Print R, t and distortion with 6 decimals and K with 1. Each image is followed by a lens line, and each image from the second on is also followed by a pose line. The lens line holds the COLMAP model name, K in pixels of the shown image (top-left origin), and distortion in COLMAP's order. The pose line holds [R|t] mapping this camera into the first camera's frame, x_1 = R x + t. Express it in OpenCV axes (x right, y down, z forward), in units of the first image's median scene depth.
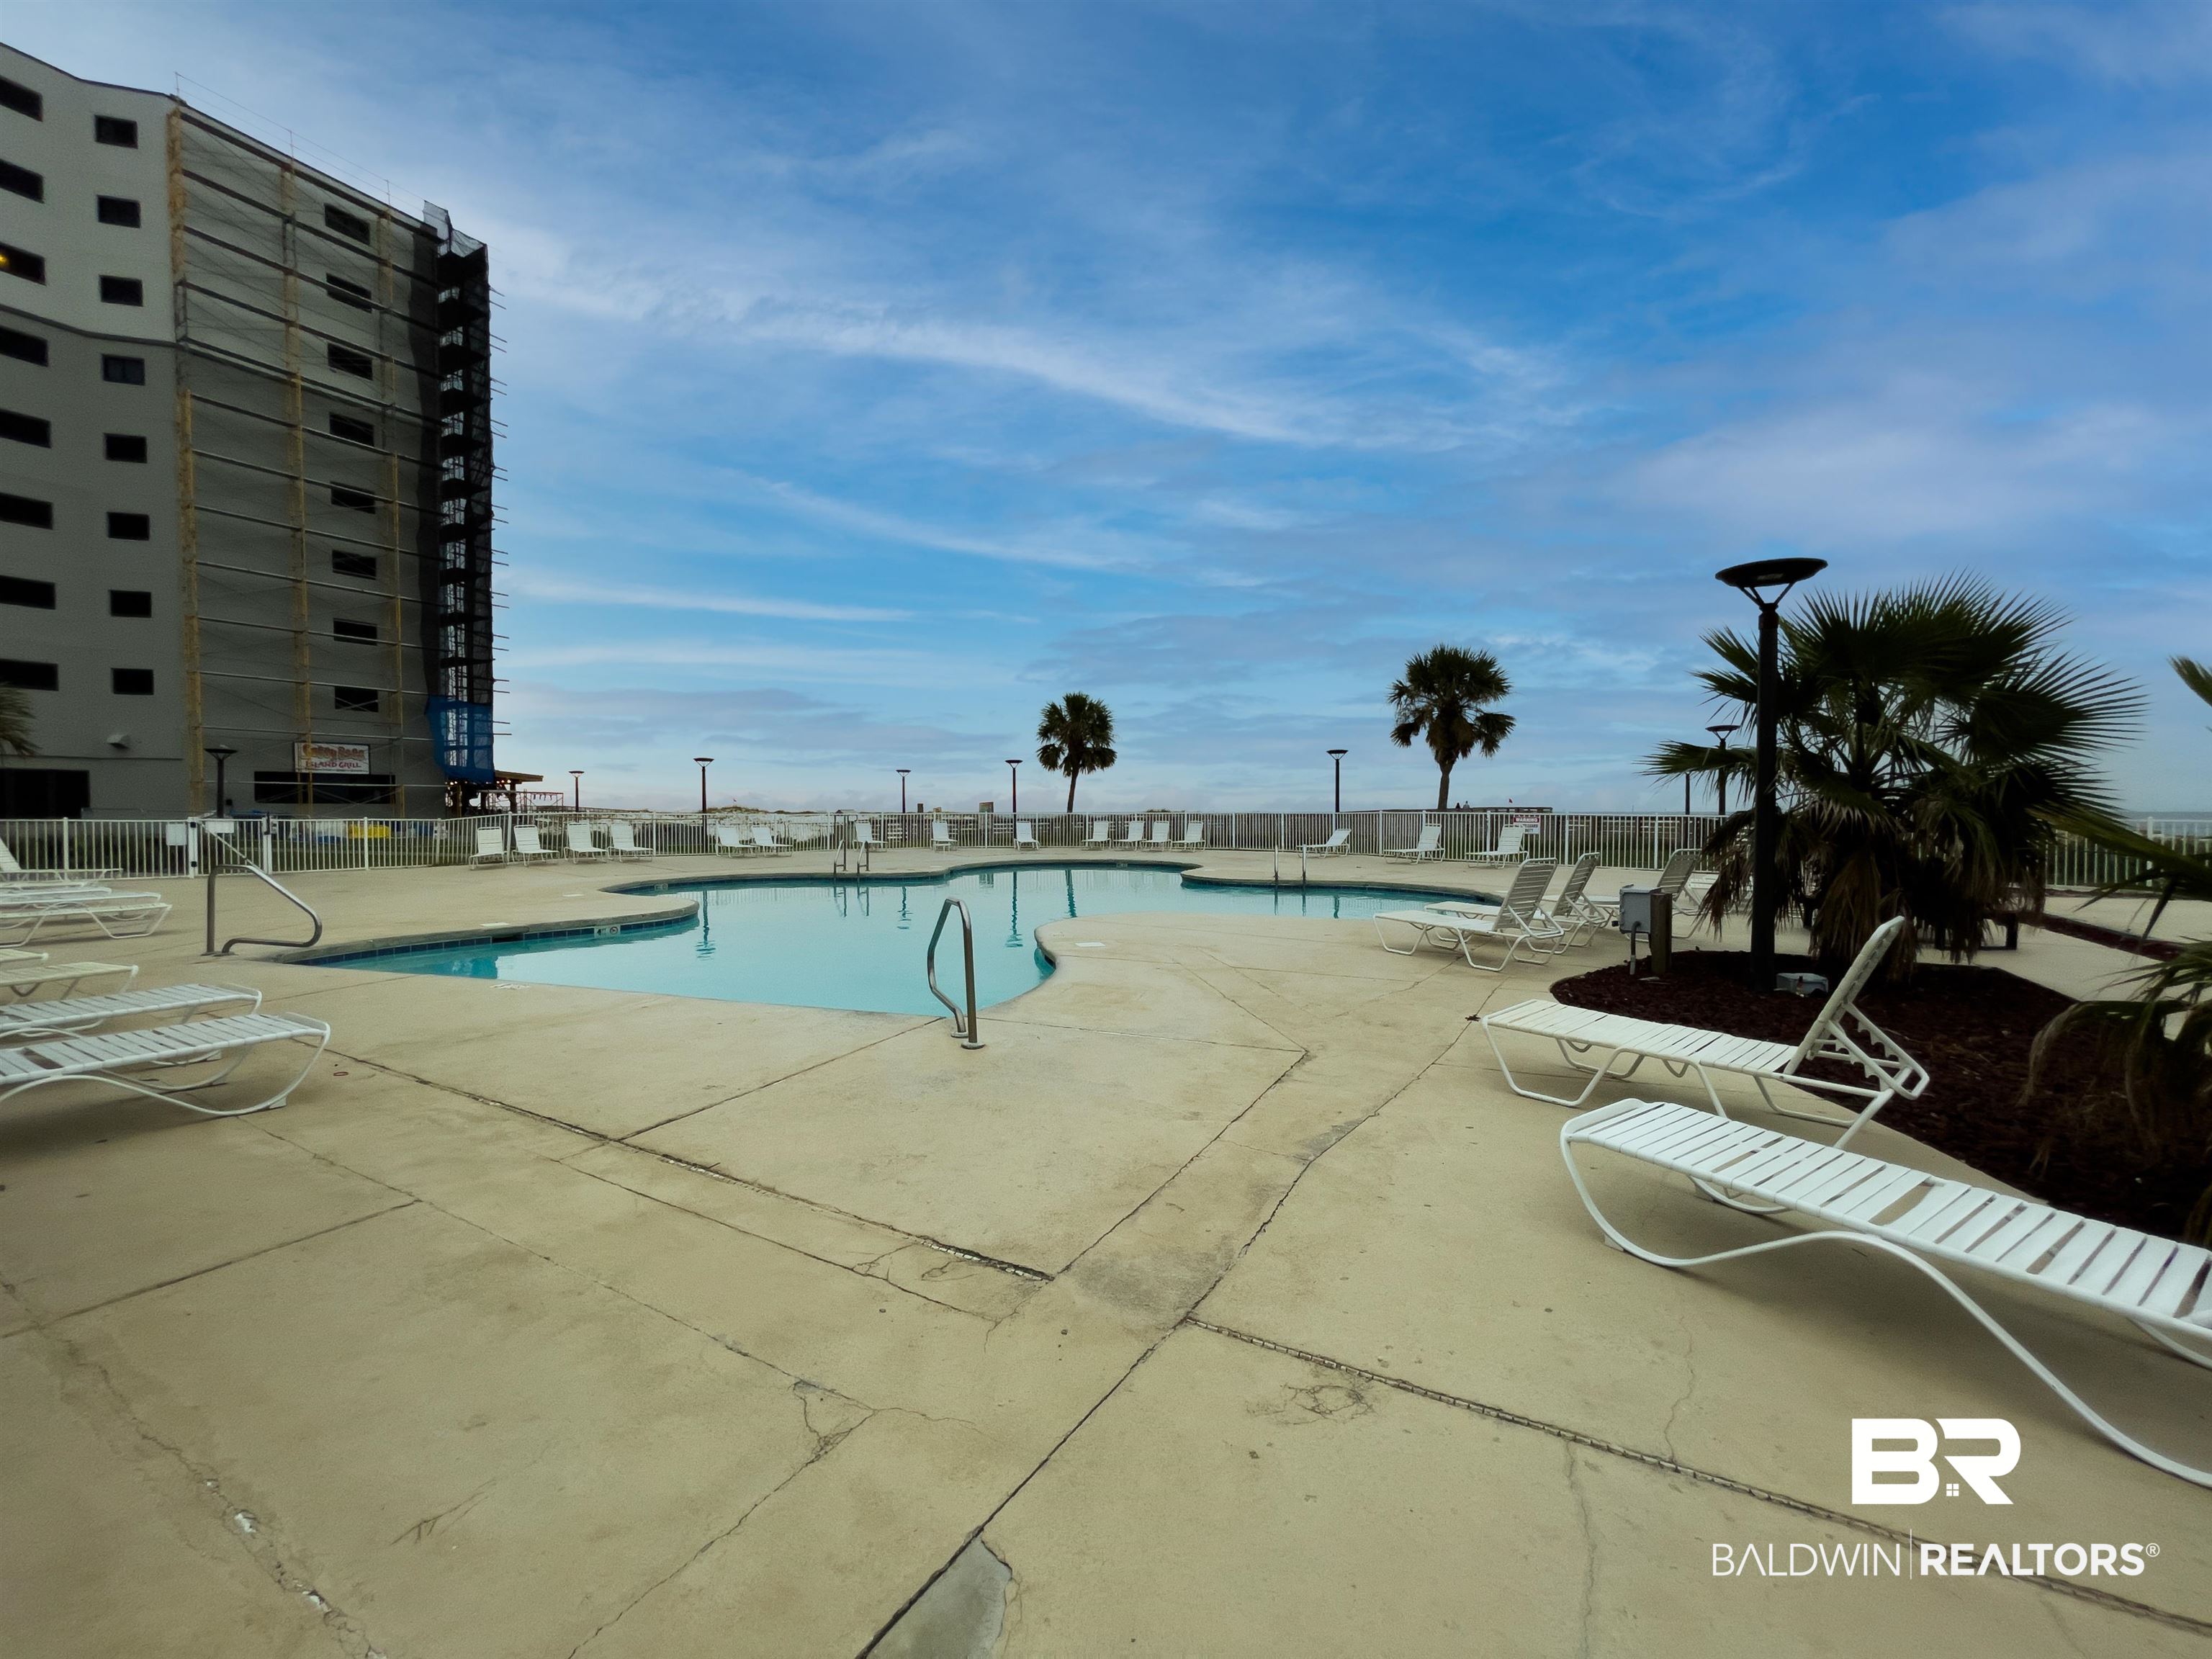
lens RADIAL K [[880.8, 0, 1122.9], [0, 880.8, 815.2], [0, 0, 1]] dist [0.001654, 0.000477]
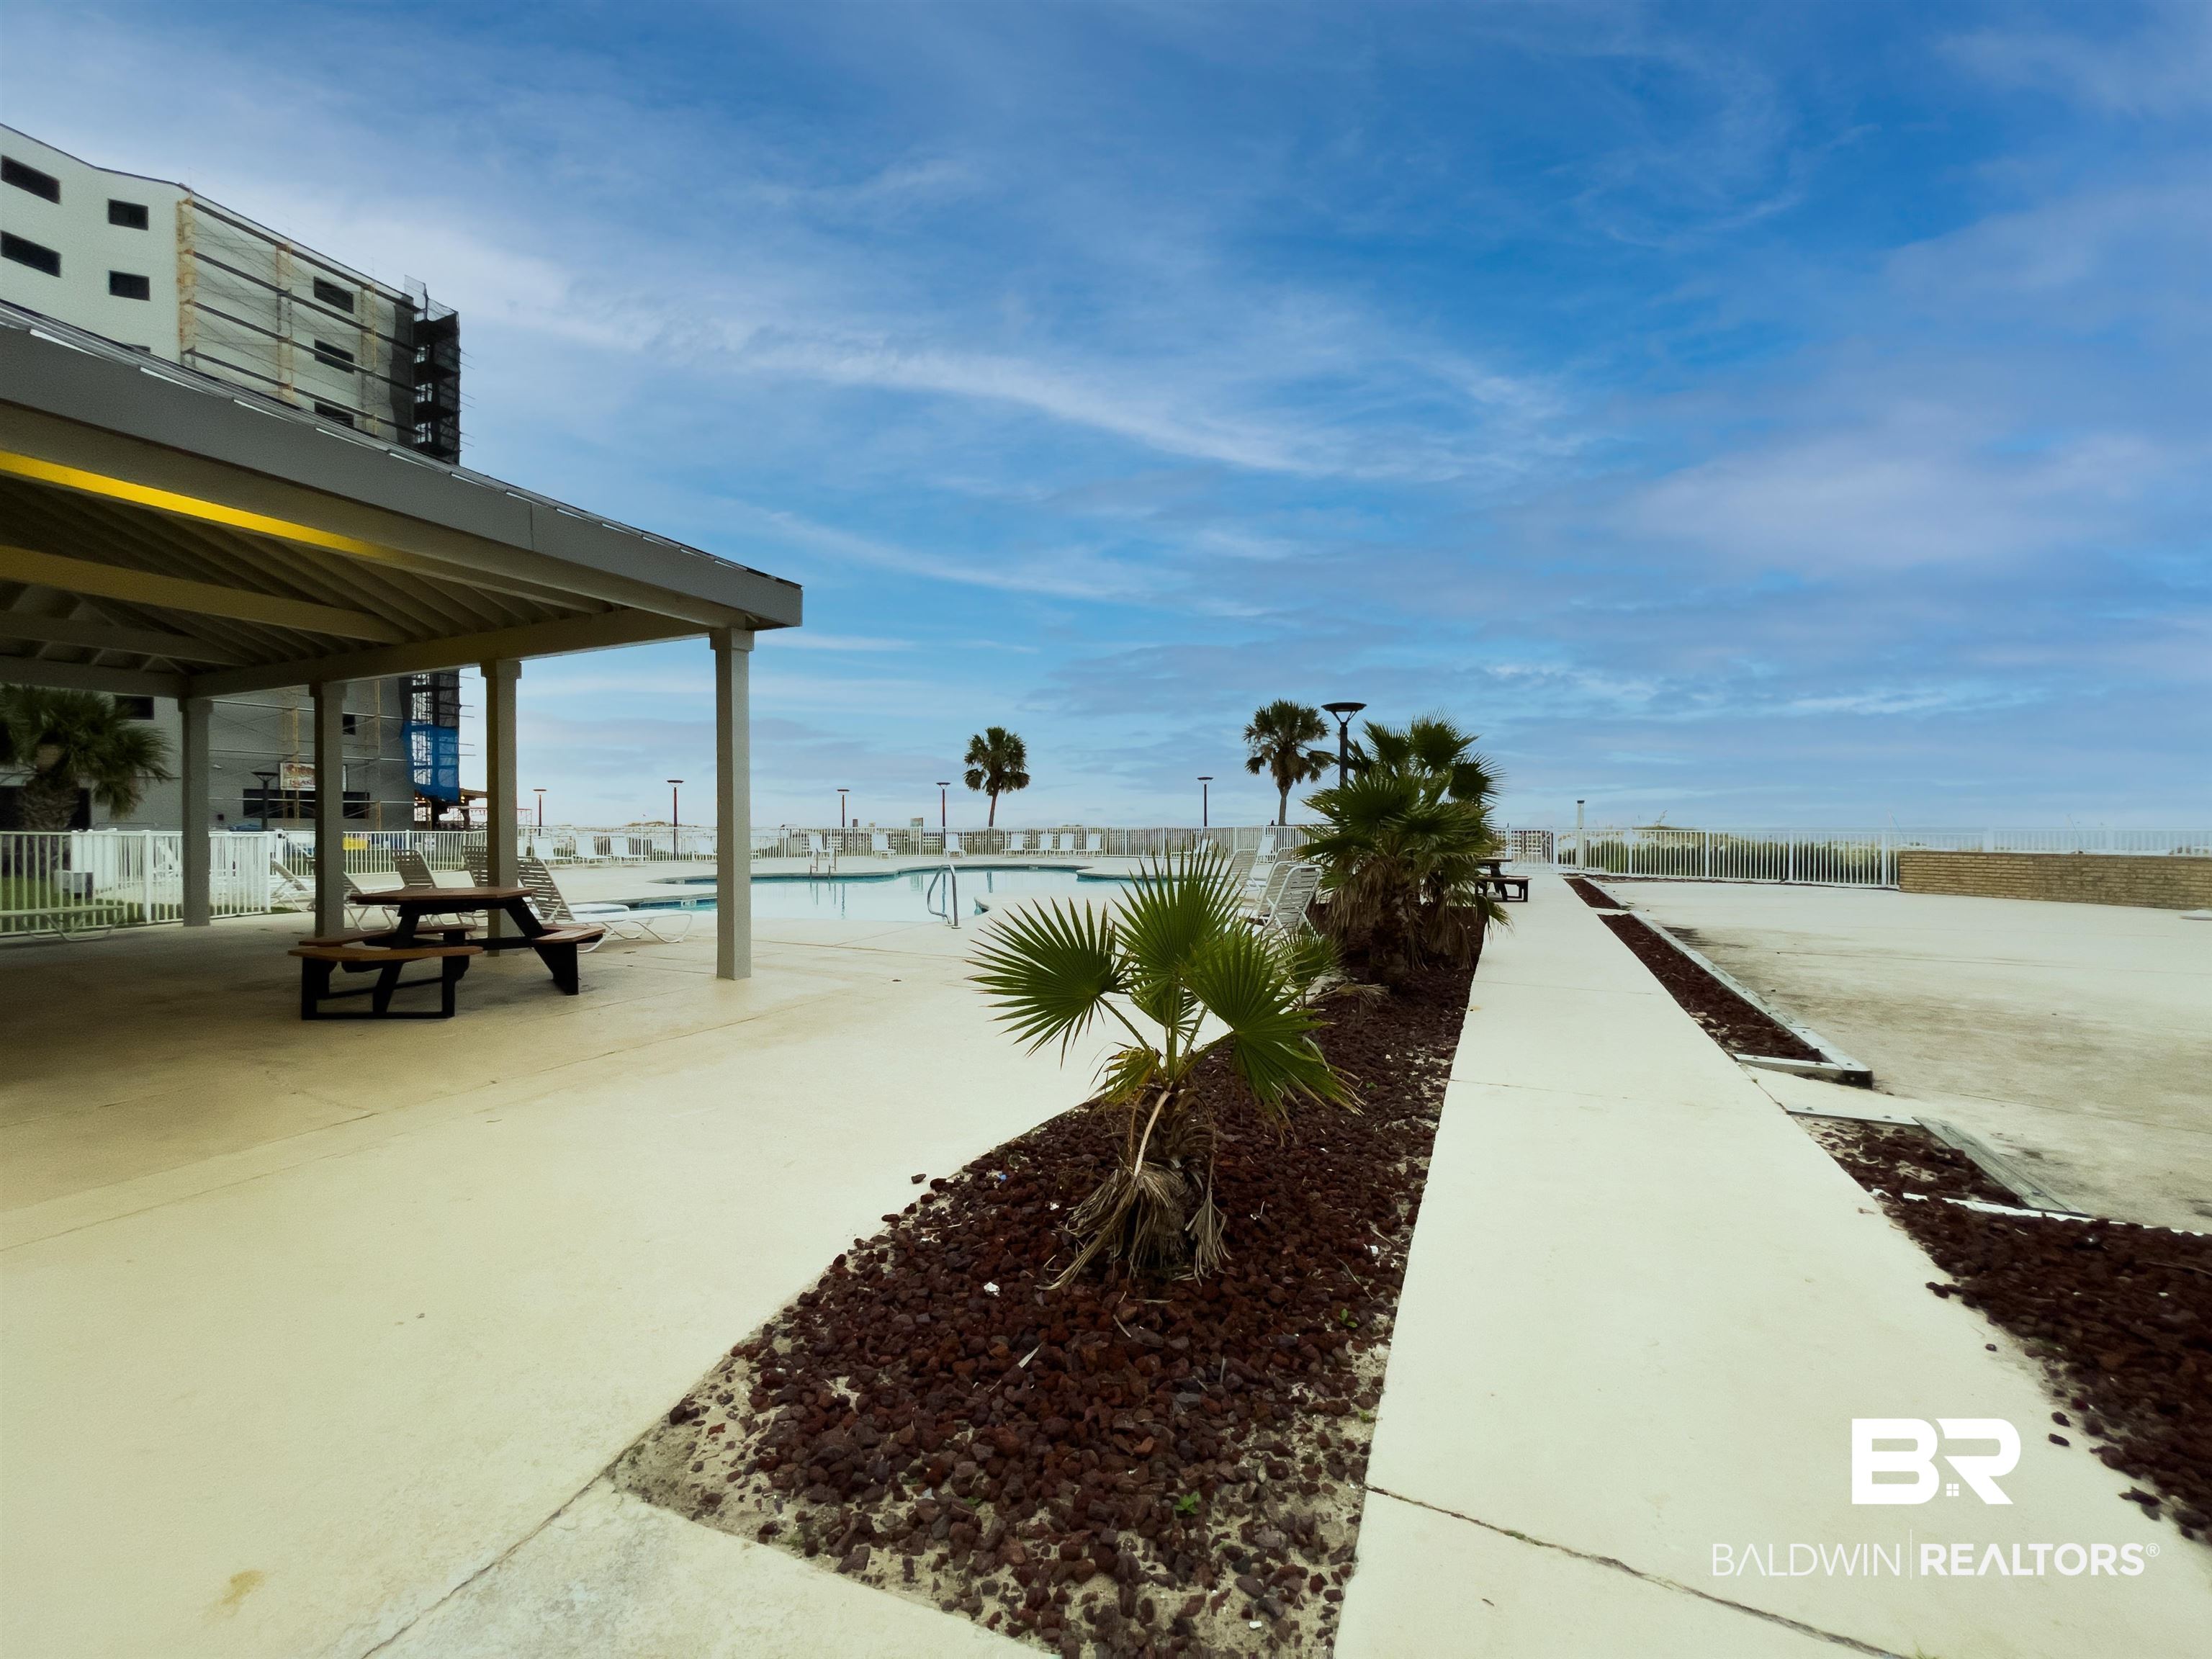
lens RADIAL K [[880.8, 0, 1100.1], [0, 880.8, 827.3], [0, 0, 1]] dist [0.001654, 0.000477]
pose [[0.997697, 0.000048, 0.067831, 0.005733], [0.000139, 0.999996, -0.002755, 0.001193], [-0.067831, 0.002758, 0.997693, -0.188318]]
